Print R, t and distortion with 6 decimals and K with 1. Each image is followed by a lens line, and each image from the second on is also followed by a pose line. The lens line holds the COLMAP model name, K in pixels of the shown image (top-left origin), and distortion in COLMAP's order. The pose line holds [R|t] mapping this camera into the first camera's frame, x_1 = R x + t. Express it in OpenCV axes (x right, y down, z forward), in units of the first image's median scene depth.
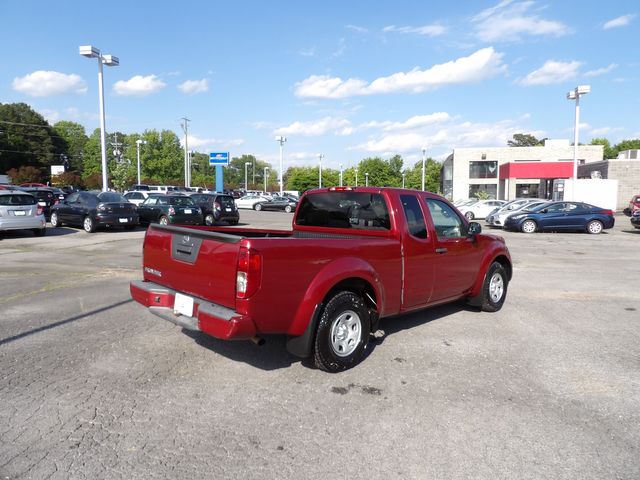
lens RADIAL K [[452.1, 0, 322.5], [0, 452.1, 235.2], [0, 0, 1]] dist [-0.033673, 0.028843]
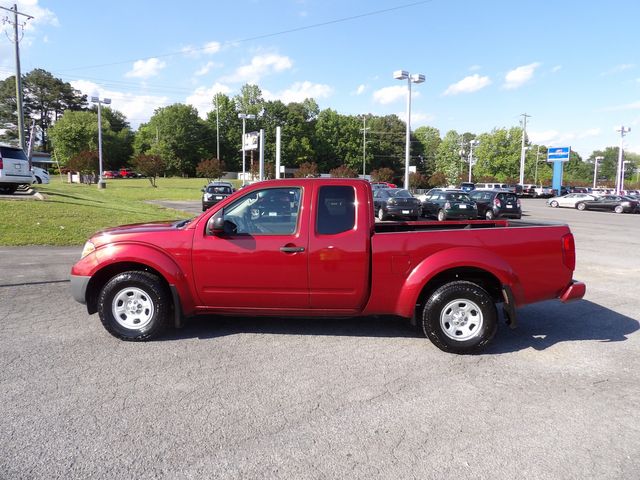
lens RADIAL K [[452.1, 0, 322.2], [0, 452.1, 236.4], [0, 0, 1]] dist [-0.033673, 0.028843]
pose [[0.735134, 0.072618, -0.674021, 0.089179], [-0.067163, 0.997156, 0.034180, 0.002626], [0.674586, 0.020142, 0.737921, -0.023922]]
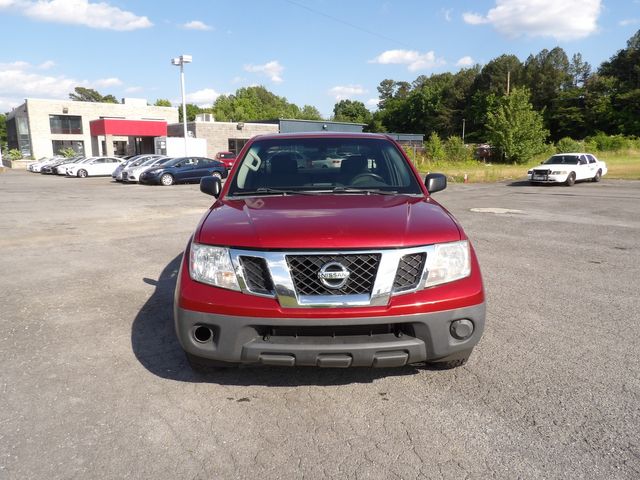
lens RADIAL K [[452.1, 0, 323.6], [0, 452.1, 236.0], [0, 0, 1]] dist [-0.033673, 0.028843]
pose [[0.621458, -0.139319, 0.770961, -0.089590], [0.065586, 0.989859, 0.126009, 0.001949], [-0.780698, -0.027745, 0.624293, -0.005043]]
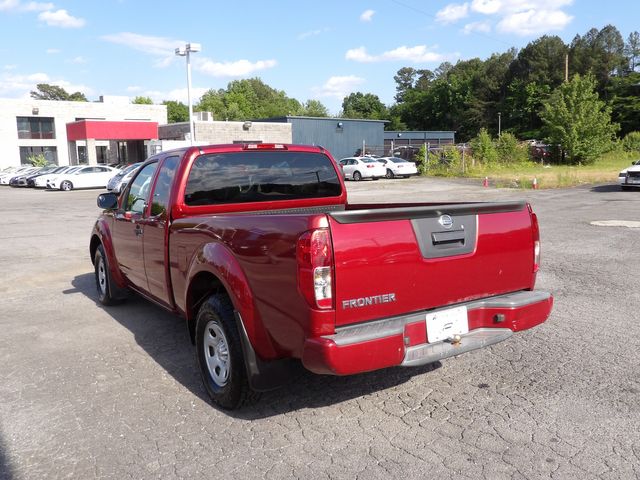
lens RADIAL K [[540.6, 0, 324.4], [0, 540.6, 234.3], [0, 0, 1]] dist [-0.053531, 0.068474]
pose [[0.624722, -0.121950, 0.771266, -0.106875], [0.083937, 0.992494, 0.088941, -0.002957], [-0.776323, 0.009174, 0.630269, 0.034642]]
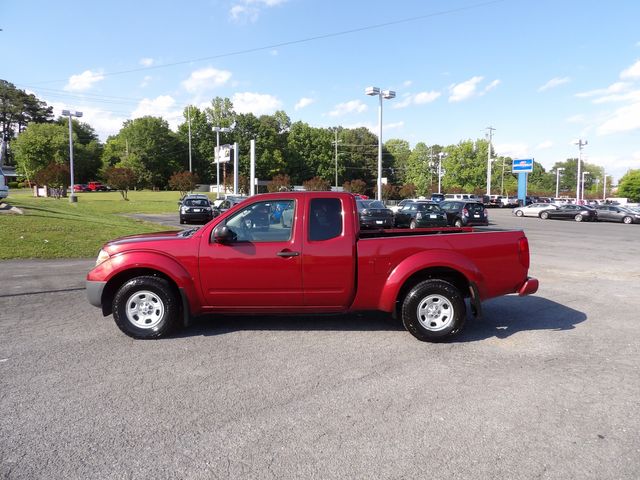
lens RADIAL K [[452.1, 0, 323.0], [0, 452.1, 240.0], [0, 0, 1]] dist [-0.033673, 0.028843]
pose [[0.776549, 0.050067, -0.628064, 0.095771], [-0.054421, 0.998442, 0.012306, 0.003950], [0.627702, 0.024623, 0.778064, -0.038706]]
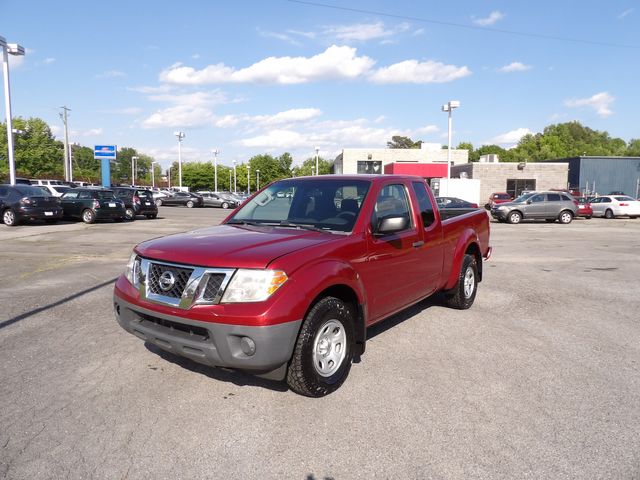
lens RADIAL K [[452.1, 0, 322.6], [0, 452.1, 235.2], [0, 0, 1]] dist [-0.033673, 0.028843]
pose [[0.969126, -0.016509, 0.246012, -0.037794], [0.014809, 0.999852, 0.008759, 0.006300], [-0.246121, -0.004845, 0.969227, -0.051187]]
